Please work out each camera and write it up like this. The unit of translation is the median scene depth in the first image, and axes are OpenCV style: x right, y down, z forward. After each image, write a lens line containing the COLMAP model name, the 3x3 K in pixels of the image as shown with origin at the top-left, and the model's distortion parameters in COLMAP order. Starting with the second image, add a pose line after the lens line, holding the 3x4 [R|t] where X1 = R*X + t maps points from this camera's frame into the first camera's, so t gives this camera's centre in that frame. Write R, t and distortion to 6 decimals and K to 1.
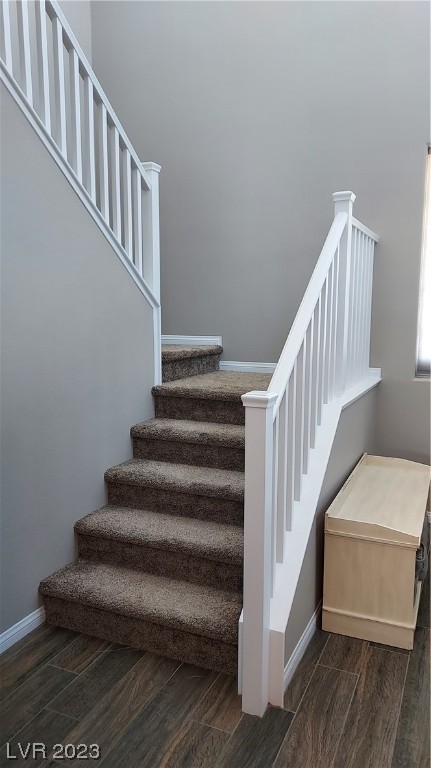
lens RADIAL K [[563.2, 0, 215.5], [0, 563.2, 384.0], [0, 0, 1]] dist [0.054824, -0.006157]
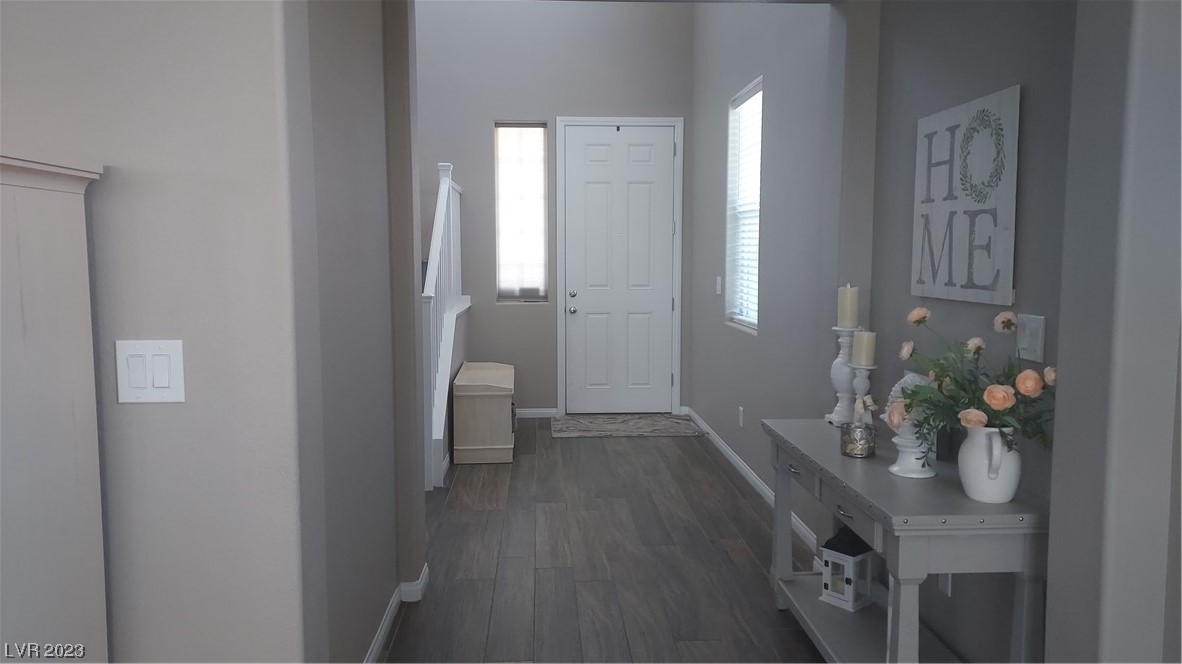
lens RADIAL K [[866.9, 0, 591.0], [0, 866.9, 332.0], [0, 0, 1]] dist [0.054824, -0.006157]
pose [[0.884612, -0.043948, 0.464252, -0.538692], [0.062233, 0.997770, -0.024131, 0.171944], [-0.462156, 0.050238, 0.885375, -1.192885]]
